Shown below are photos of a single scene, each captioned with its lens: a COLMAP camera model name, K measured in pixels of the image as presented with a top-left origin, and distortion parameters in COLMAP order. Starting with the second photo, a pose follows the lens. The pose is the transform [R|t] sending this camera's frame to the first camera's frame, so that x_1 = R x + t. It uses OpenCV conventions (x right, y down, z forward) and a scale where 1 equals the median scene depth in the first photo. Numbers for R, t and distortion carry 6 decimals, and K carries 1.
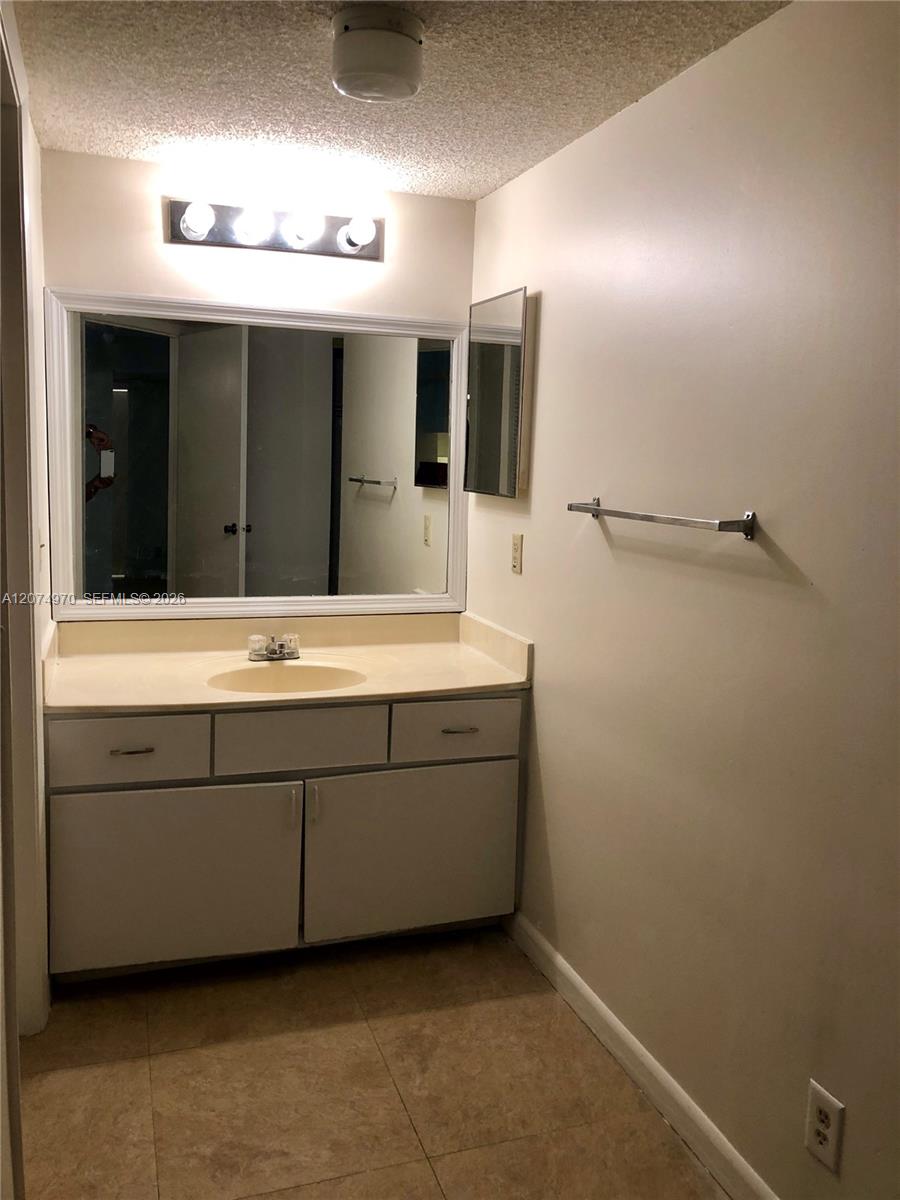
lens RADIAL K [[976.7, 0, 447.6], [0, 976.7, 580.3], [0, 0, 1]] dist [0.005777, 0.001881]
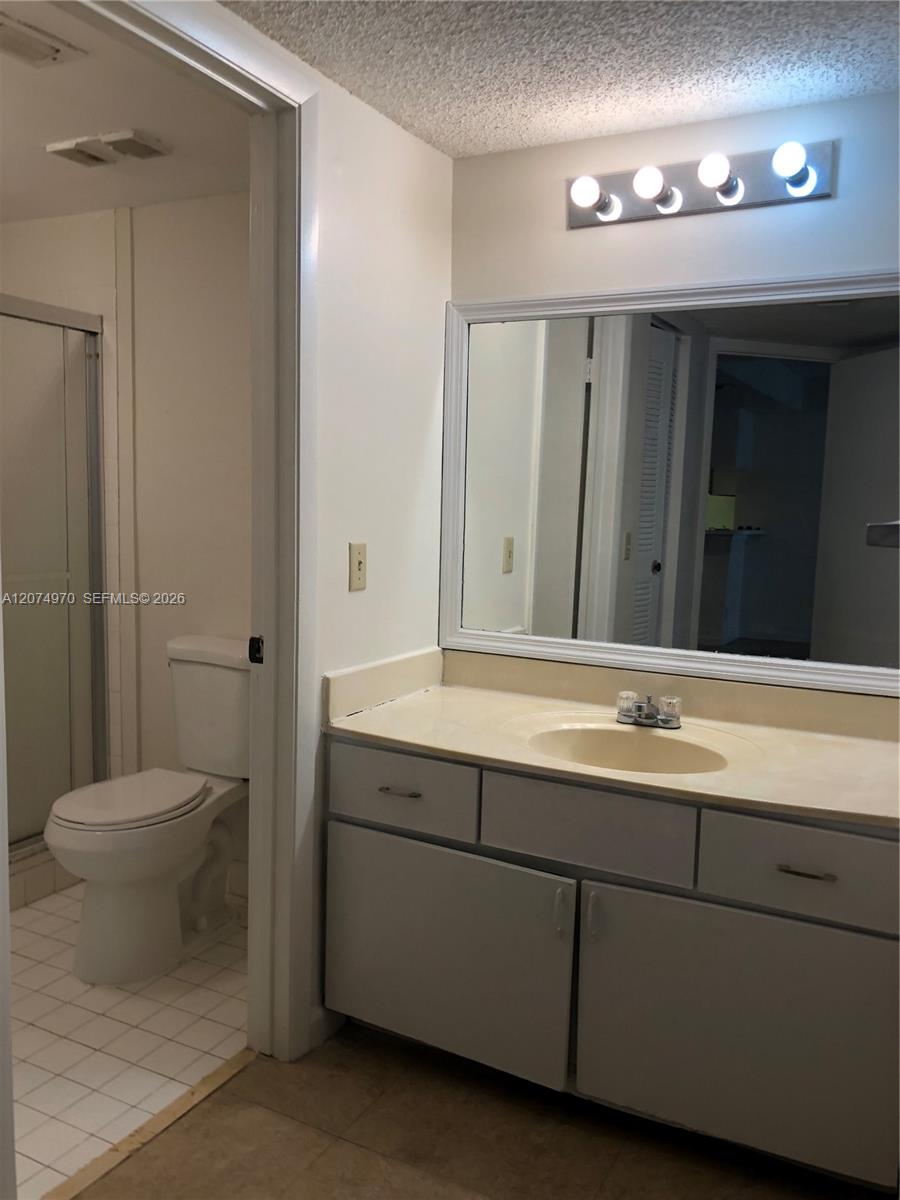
lens RADIAL K [[979.2, 0, 450.0], [0, 979.2, 600.0], [0, 0, 1]] dist [0.017881, 0.001316]
pose [[0.686106, 0.066436, -0.724462, 0.306836], [-0.094426, 0.995530, 0.001867, -0.007667], [0.721347, 0.067127, 0.689313, 0.347123]]
